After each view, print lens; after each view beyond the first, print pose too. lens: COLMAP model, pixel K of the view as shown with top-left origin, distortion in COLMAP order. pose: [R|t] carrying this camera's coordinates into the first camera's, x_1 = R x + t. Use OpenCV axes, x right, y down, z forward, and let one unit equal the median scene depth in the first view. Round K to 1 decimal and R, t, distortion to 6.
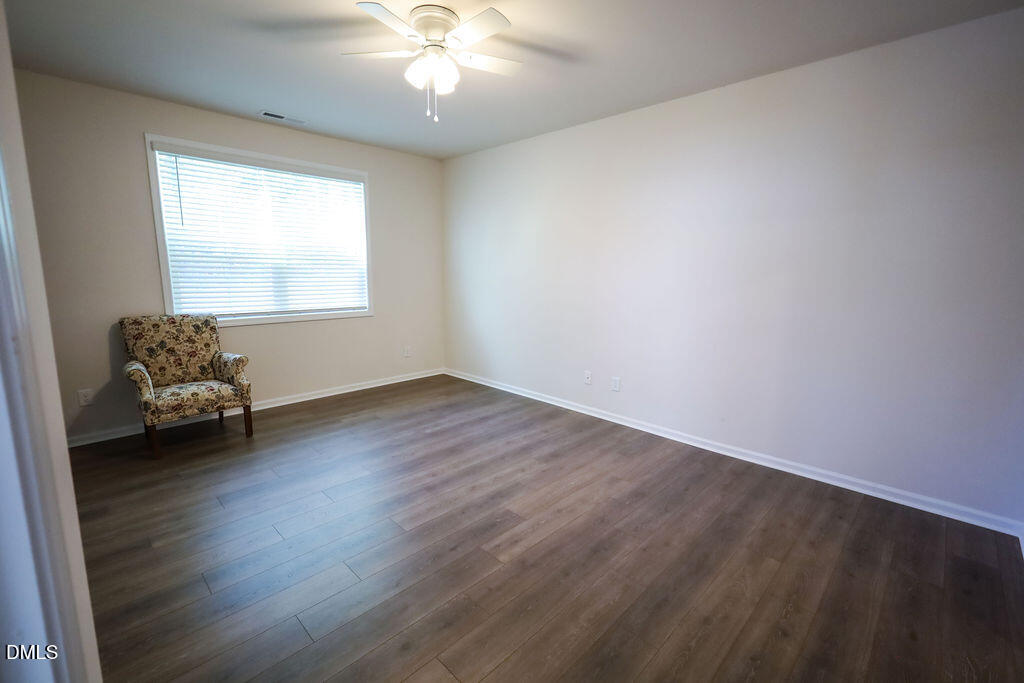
lens RADIAL K [[440.3, 0, 510.3], [0, 440.3, 342.5], [0, 0, 1]] dist [0.002695, 0.000313]
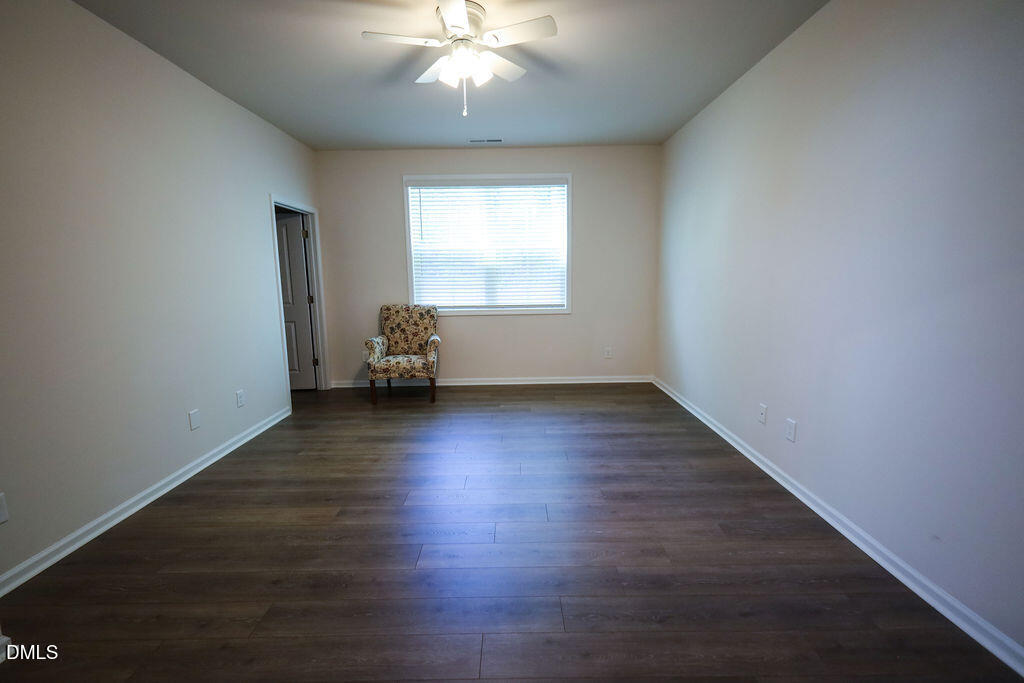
lens RADIAL K [[440.3, 0, 516.8], [0, 440.3, 342.2], [0, 0, 1]] dist [0.002695, 0.000313]
pose [[0.708102, 0.088517, -0.700540, 0.432349], [-0.093853, 0.995107, 0.030871, -0.019664], [0.699845, 0.043888, 0.712945, 0.254577]]
